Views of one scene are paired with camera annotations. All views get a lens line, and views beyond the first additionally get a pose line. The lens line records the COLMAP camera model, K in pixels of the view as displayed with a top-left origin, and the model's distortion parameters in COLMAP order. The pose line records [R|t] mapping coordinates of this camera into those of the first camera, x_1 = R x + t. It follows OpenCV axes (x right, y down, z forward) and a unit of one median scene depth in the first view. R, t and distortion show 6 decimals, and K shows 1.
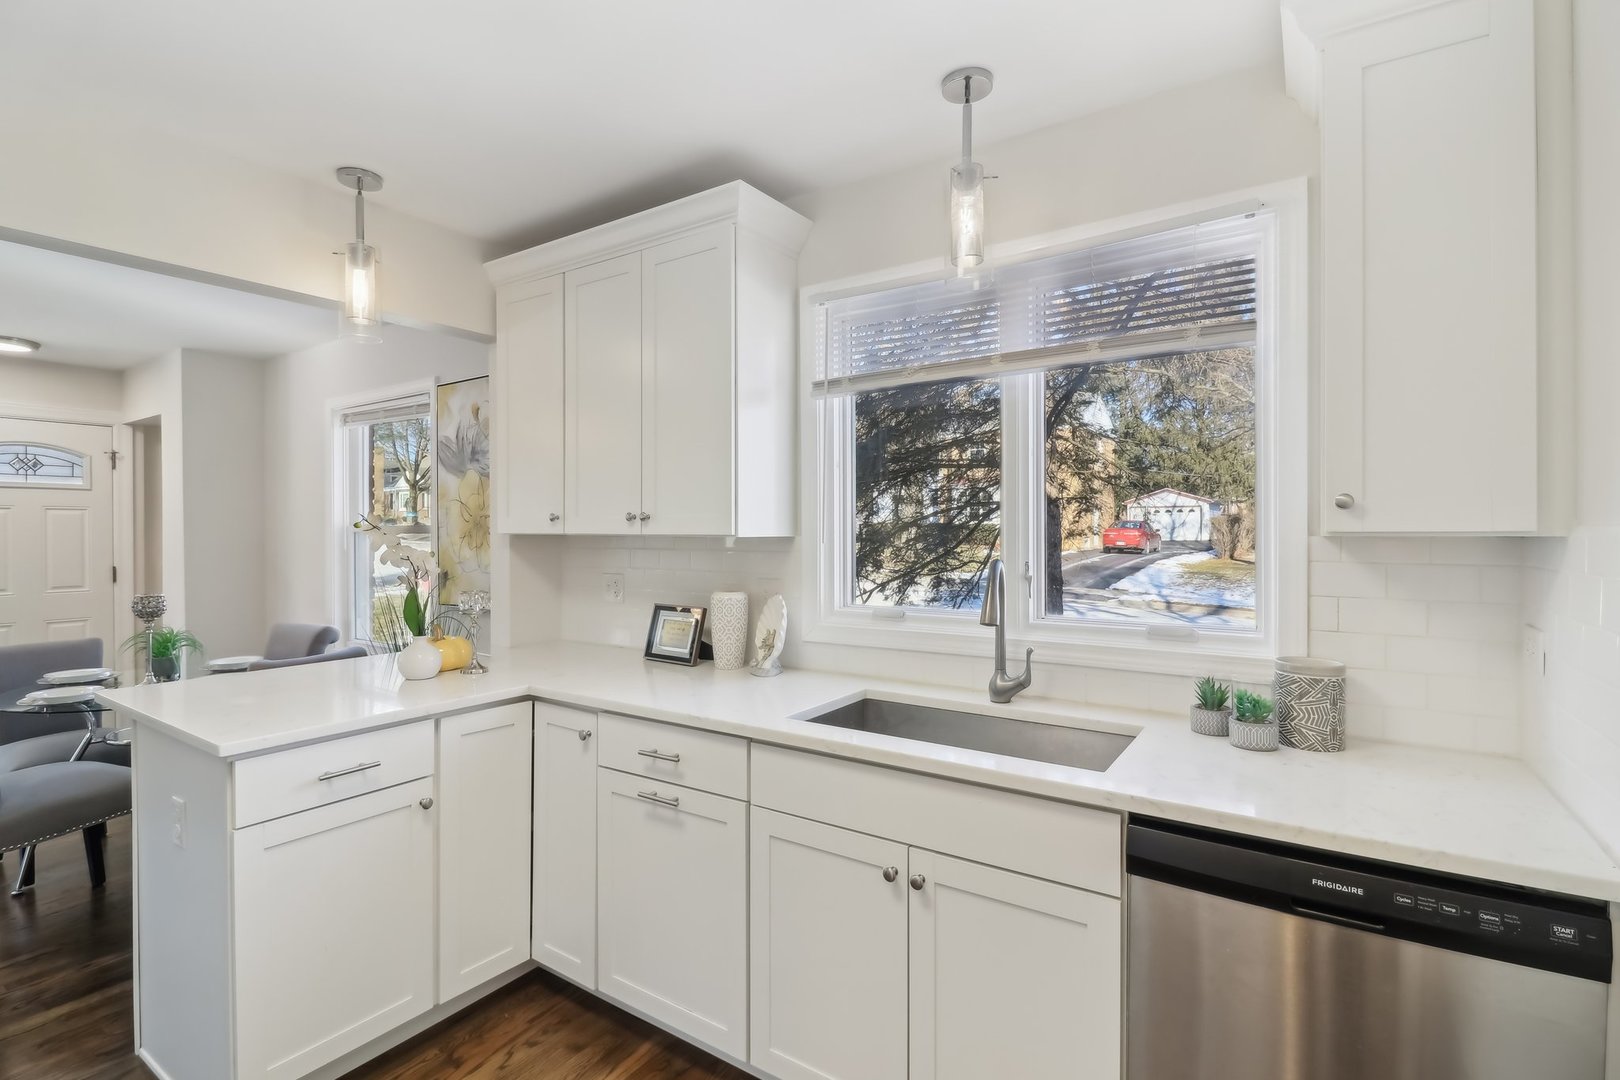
lens RADIAL K [[796.8, 0, 810.9], [0, 796.8, 523.9], [0, 0, 1]] dist [0.000161, -0.000047]
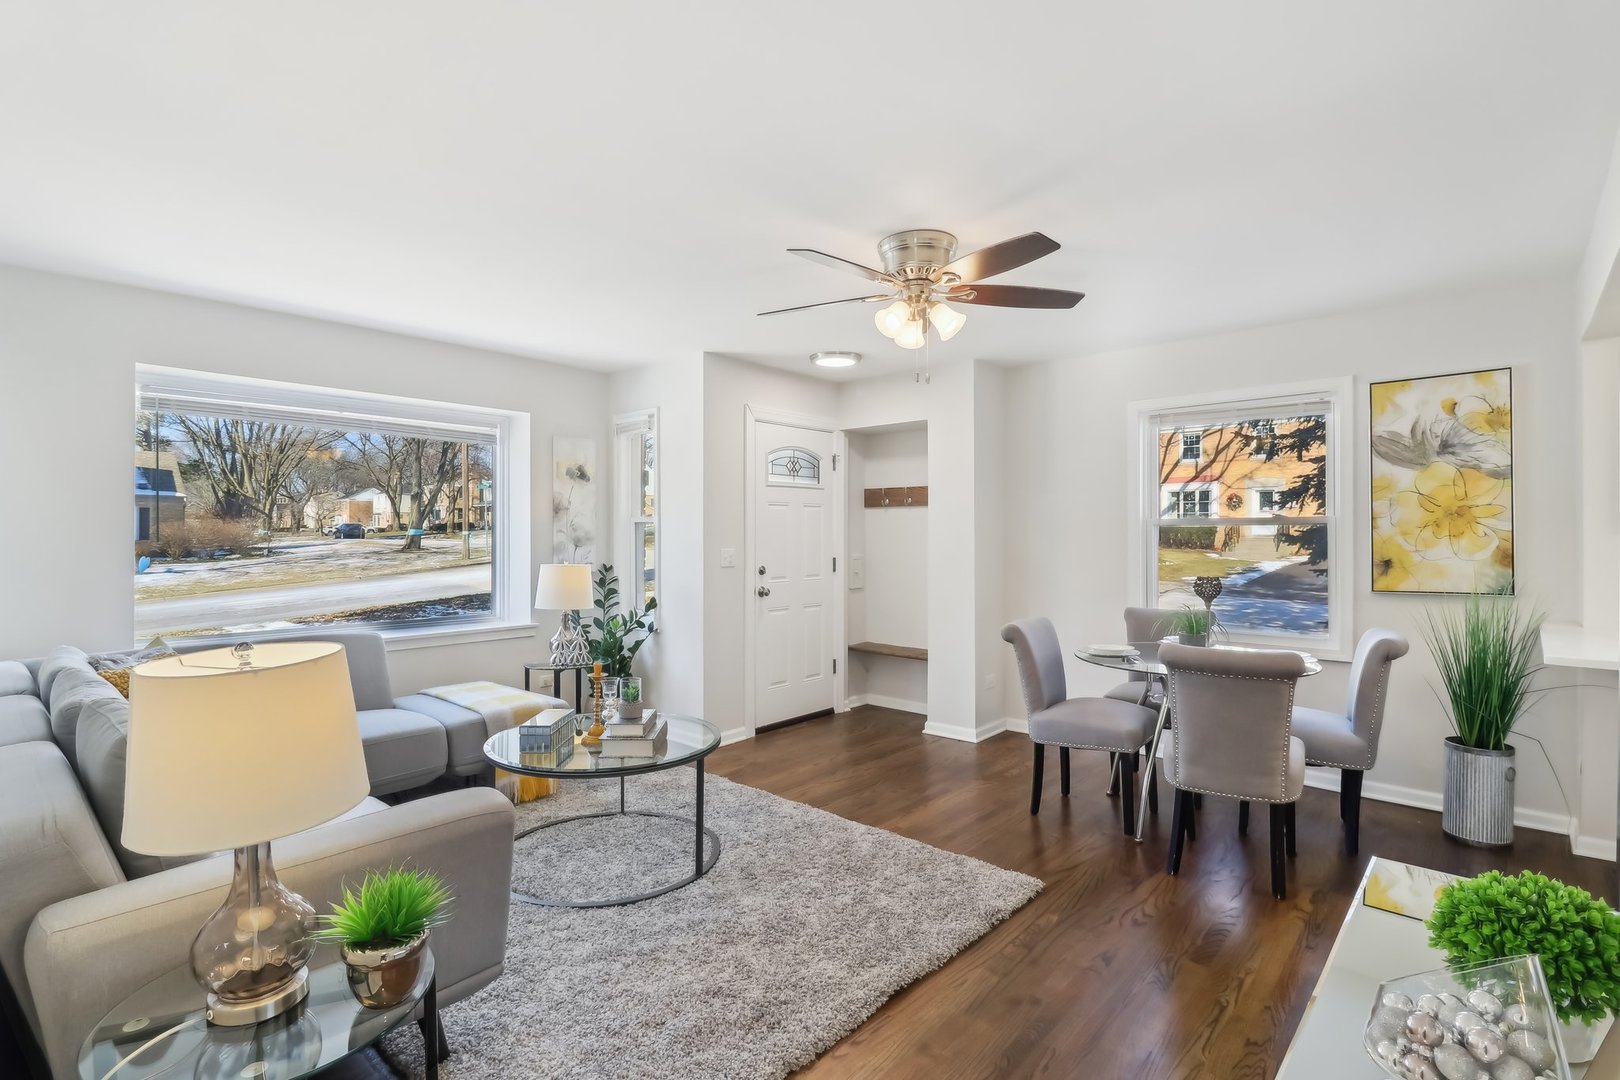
lens RADIAL K [[807.2, 0, 764.2], [0, 807.2, 495.5], [0, 0, 1]] dist [0.000827, -0.014128]
pose [[0.986676, -0.007156, -0.162542, -1.116531], [0.000174, 0.999078, -0.042928, 0.020731], [0.162699, 0.042328, 0.985767, -0.184010]]
